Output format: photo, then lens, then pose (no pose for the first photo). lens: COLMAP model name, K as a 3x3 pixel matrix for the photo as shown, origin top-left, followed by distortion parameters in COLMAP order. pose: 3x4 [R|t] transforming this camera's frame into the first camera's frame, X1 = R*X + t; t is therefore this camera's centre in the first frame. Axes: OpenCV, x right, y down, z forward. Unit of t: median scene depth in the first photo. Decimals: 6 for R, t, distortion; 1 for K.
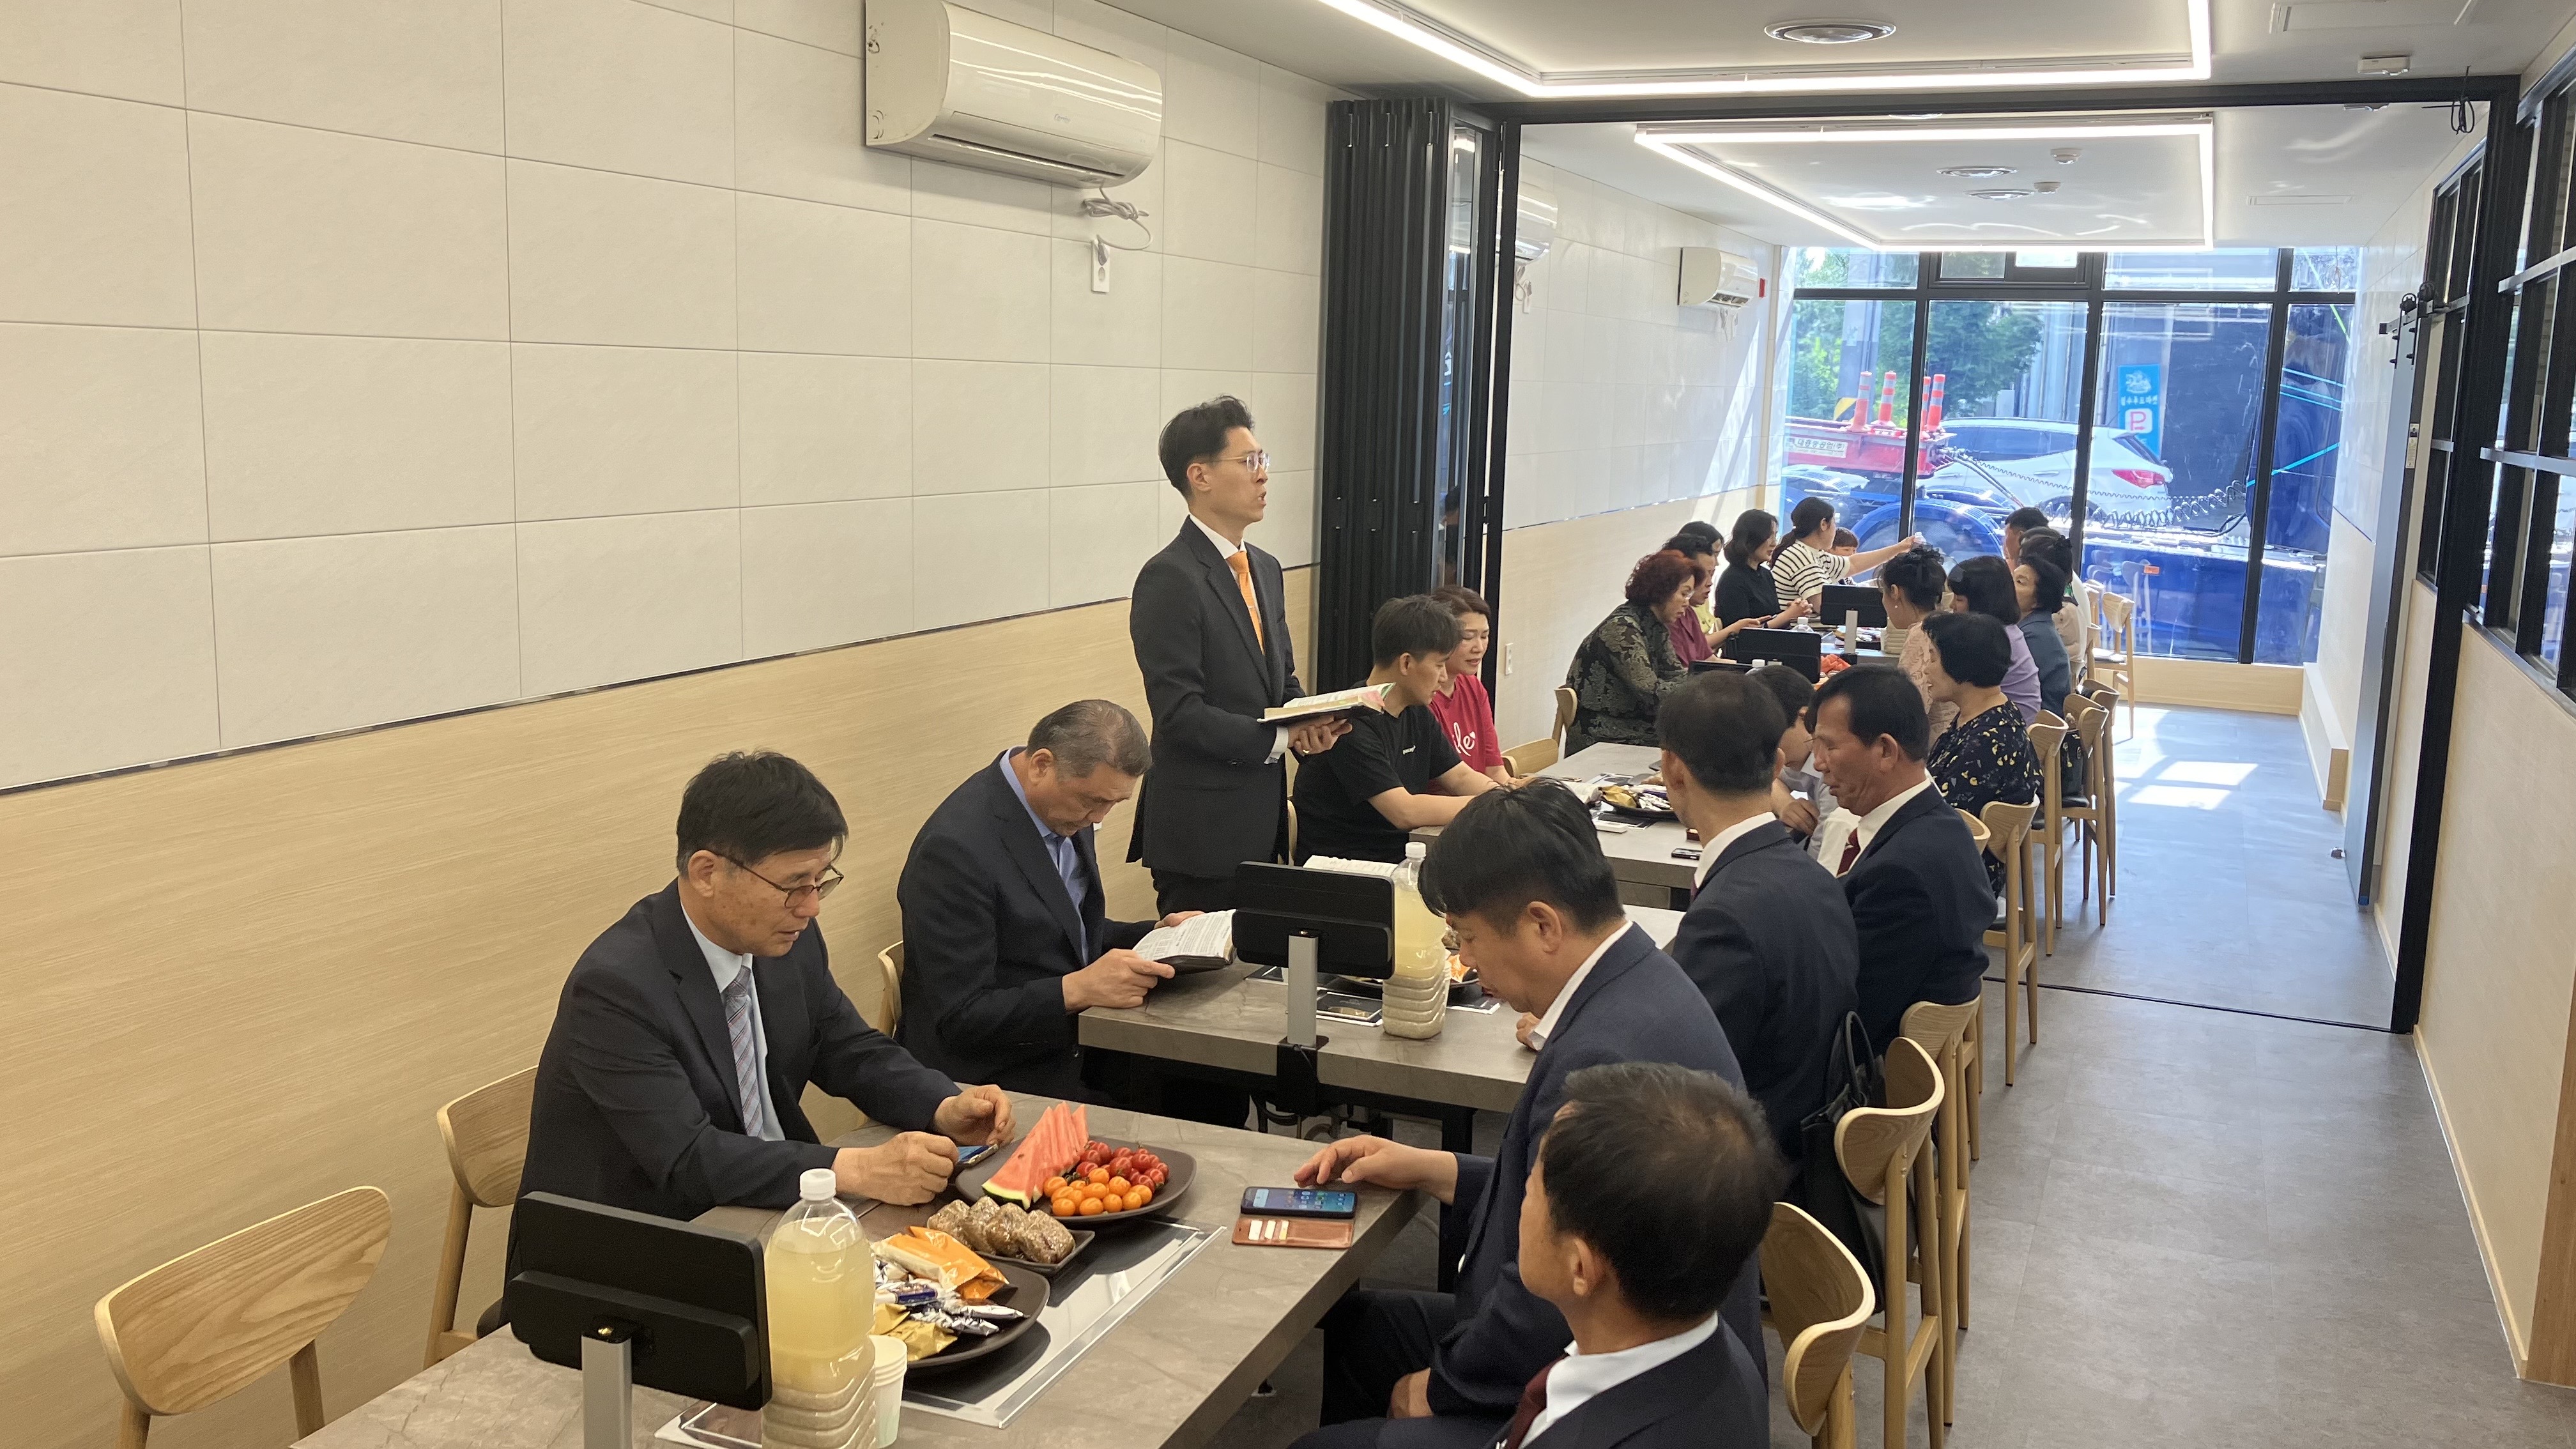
lens RADIAL K [[2186.8, 0, 1283.9], [0, 2186.8, 738.9], [0, 0, 1]] dist [0.008158, 0.007828]
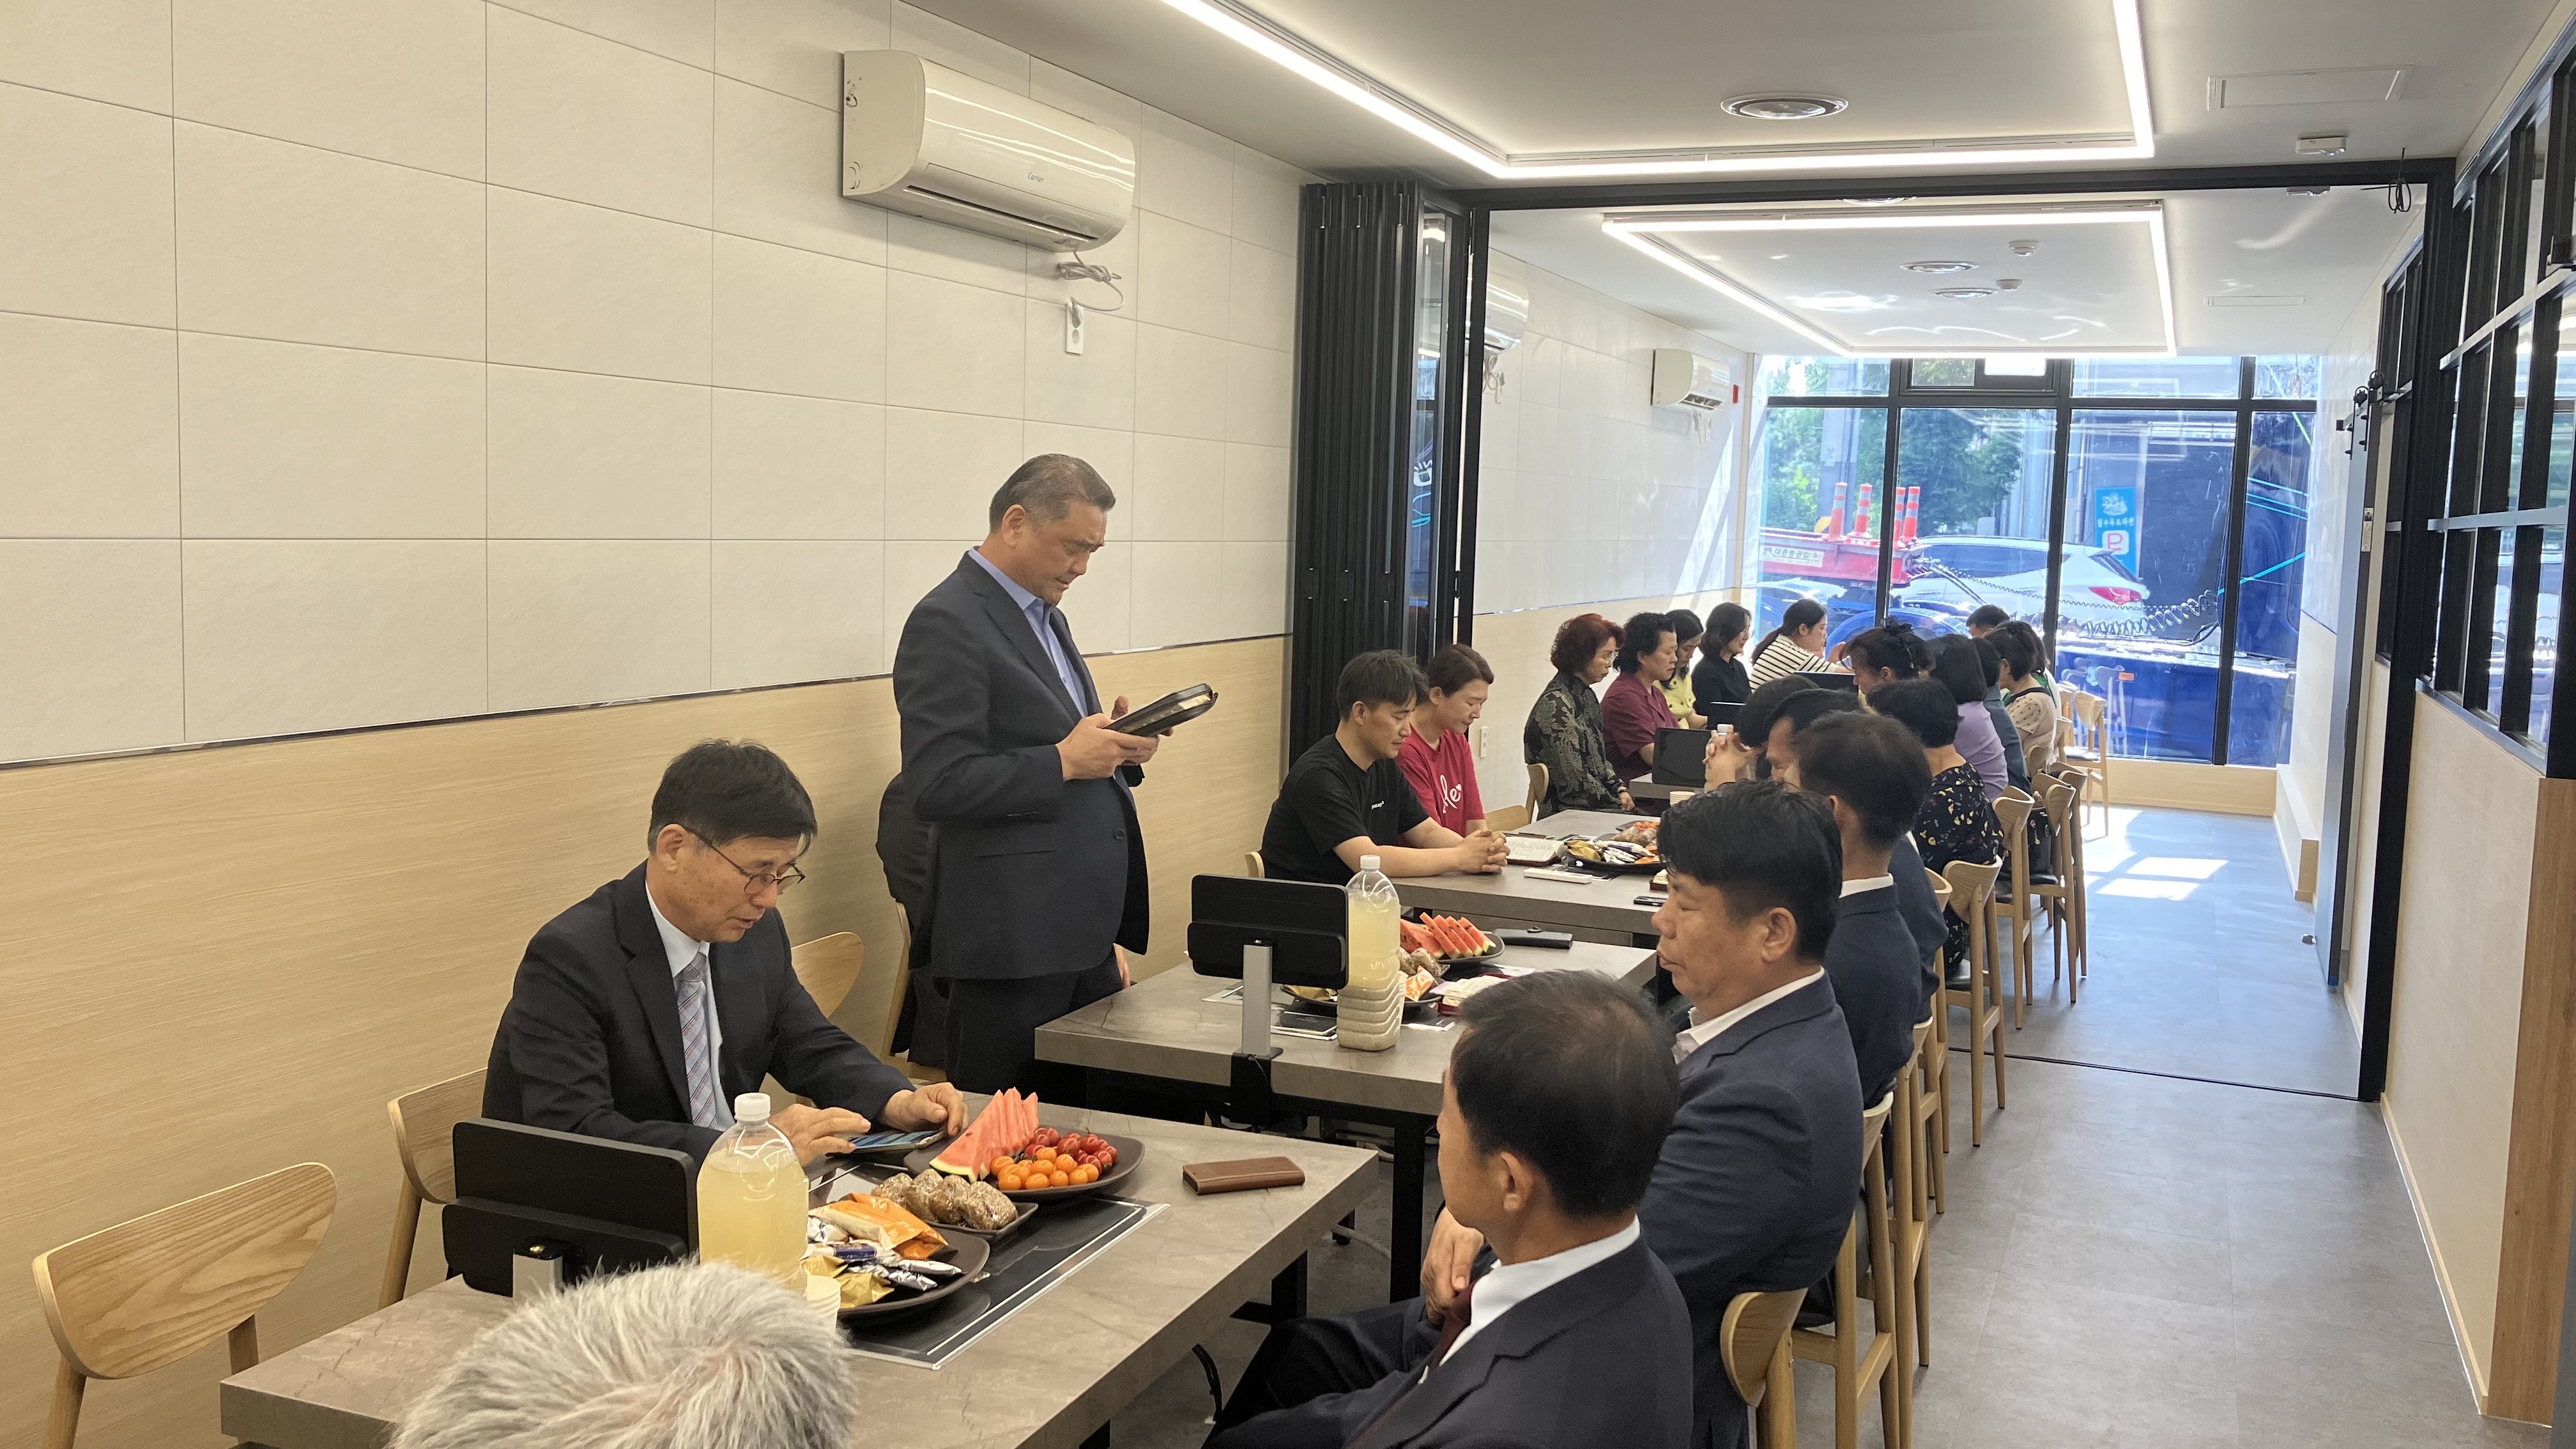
lens RADIAL K [[2183.9, 0, 1288.0], [0, 2183.9, 724.5], [0, 0, 1]] dist [0.018261, -0.011719]
pose [[0.999969, 0.004460, 0.006466, 0.010095], [-0.004029, 0.997866, -0.065174, 0.034101], [-0.006743, 0.065146, 0.997853, -0.008152]]
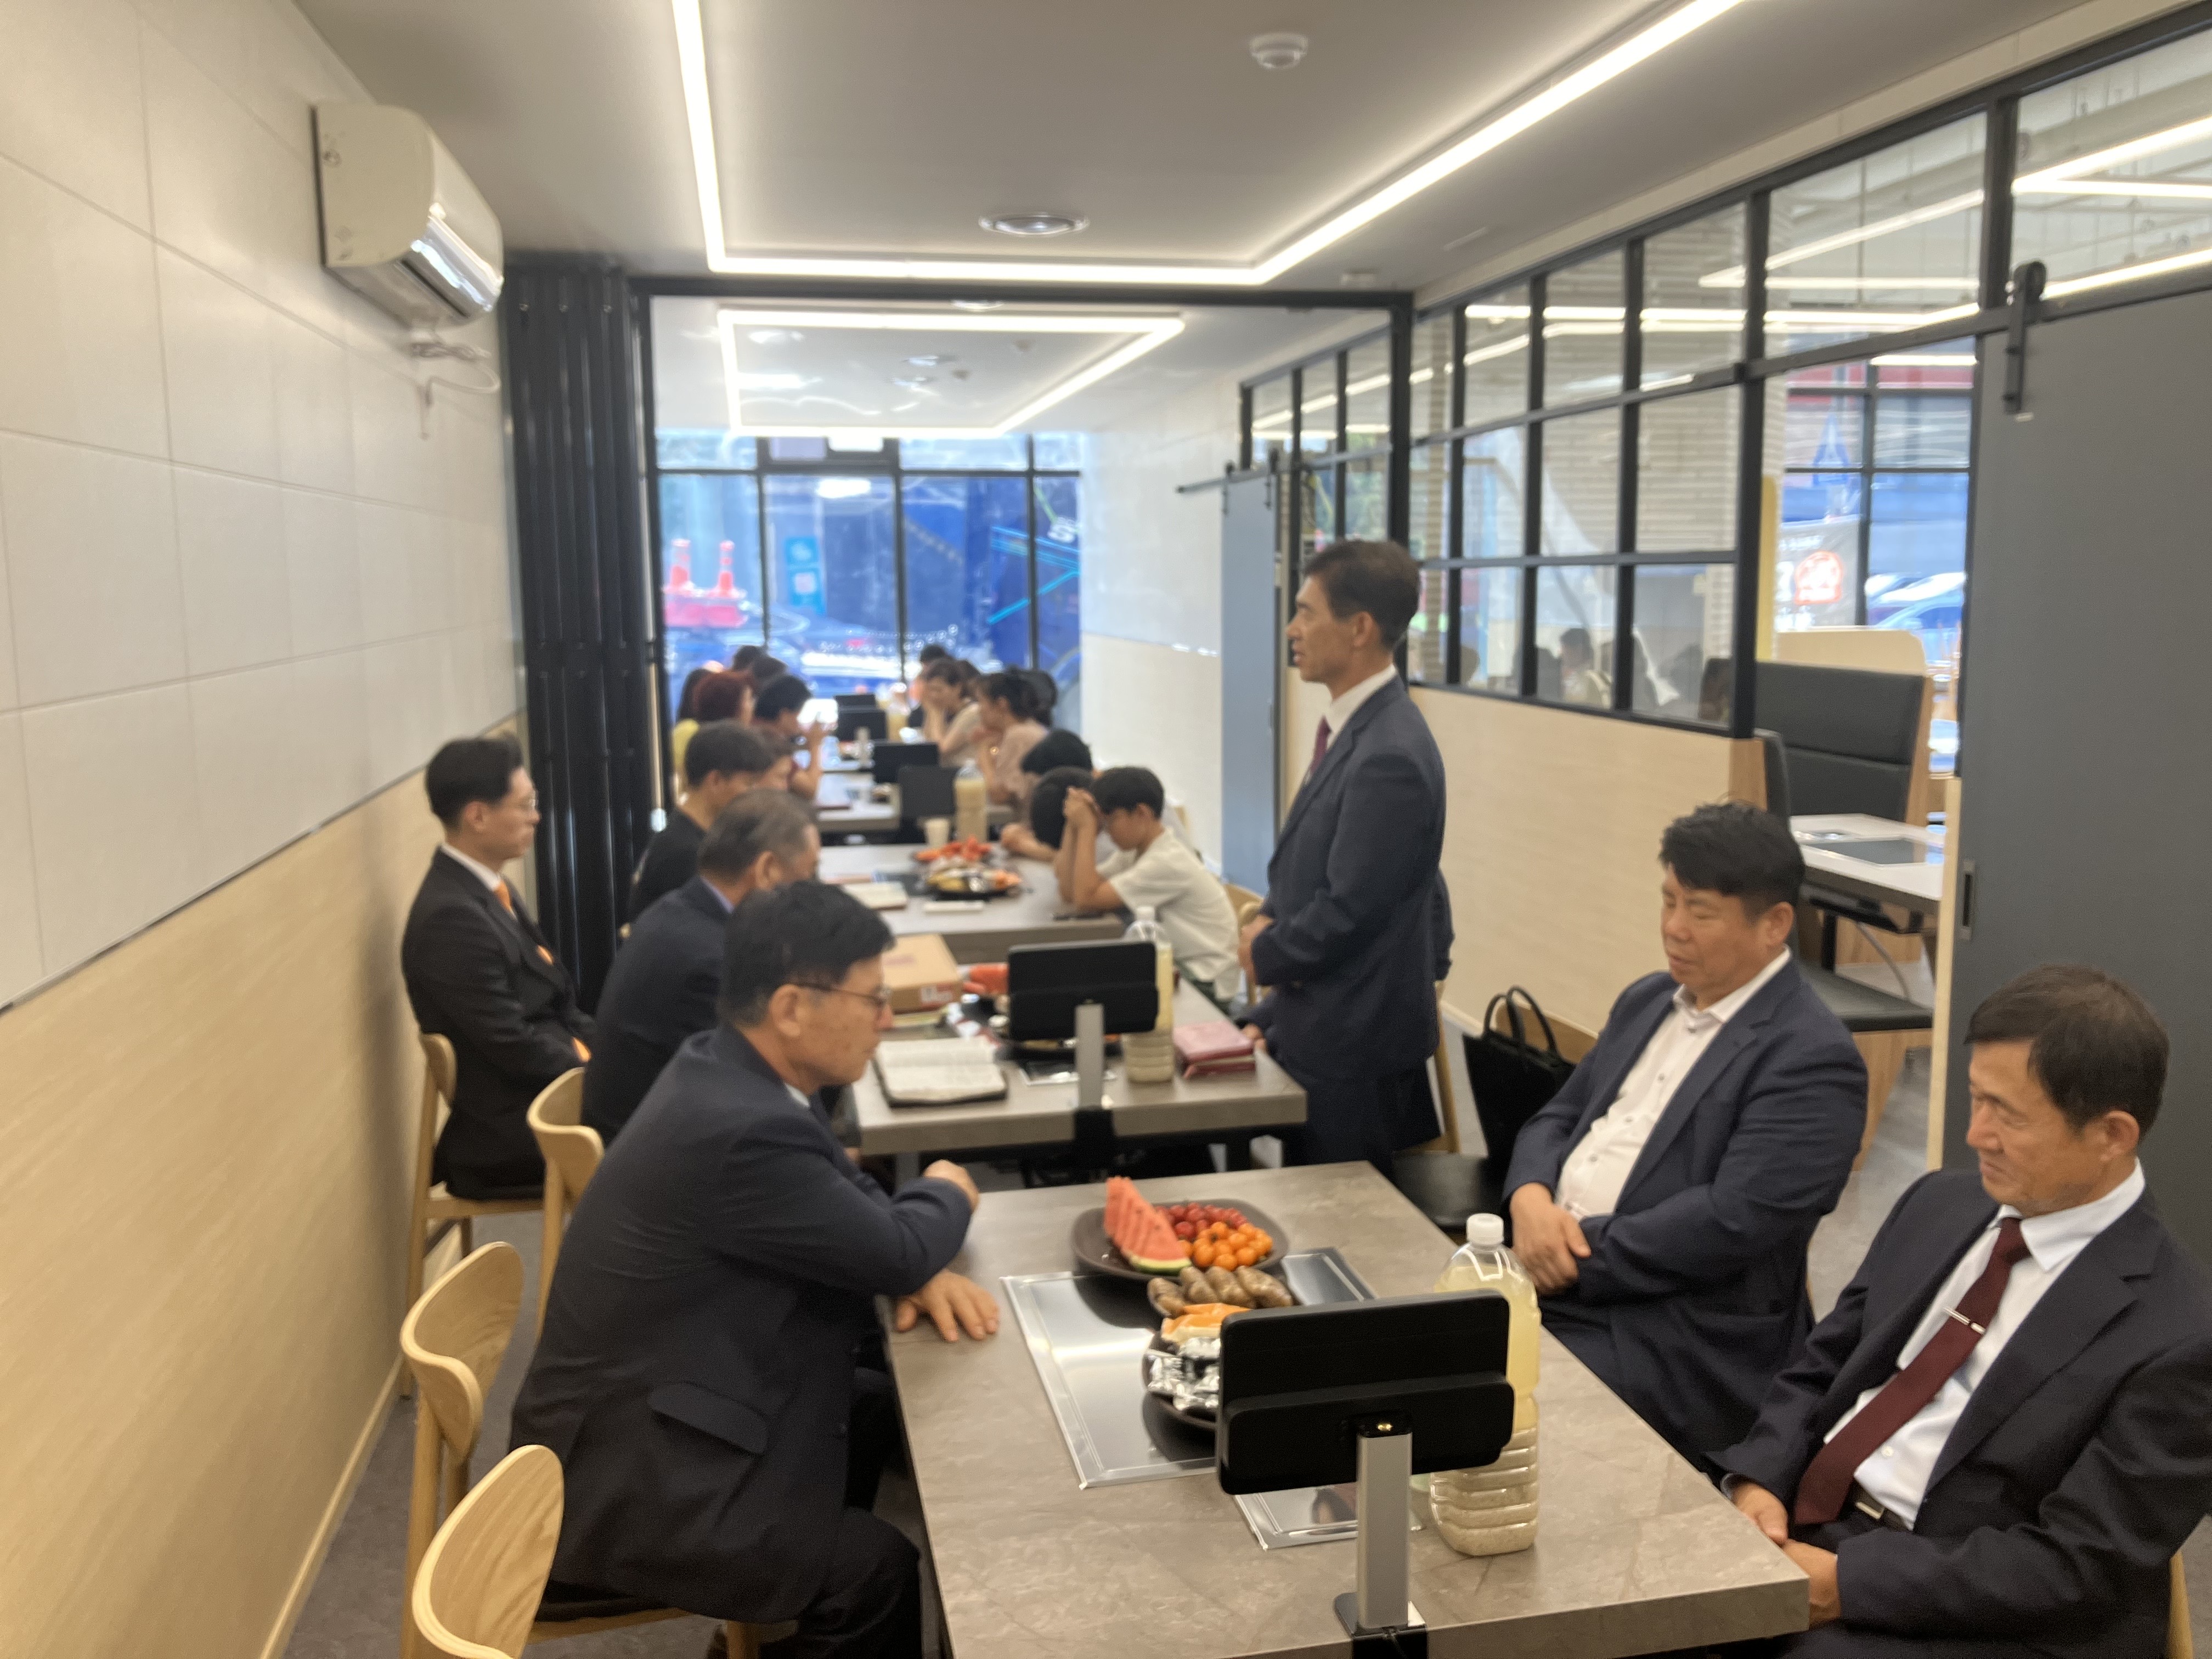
lens RADIAL K [[1867.7, 0, 1106.0], [0, 1867.7, 829.5], [0, 0, 1]] dist [0.116389, -0.222435]
pose [[0.833421, -0.106721, 0.542237, -0.301576], [0.118391, 0.992876, 0.013445, -0.005142], [-0.539809, 0.052990, 0.840118, 0.130364]]
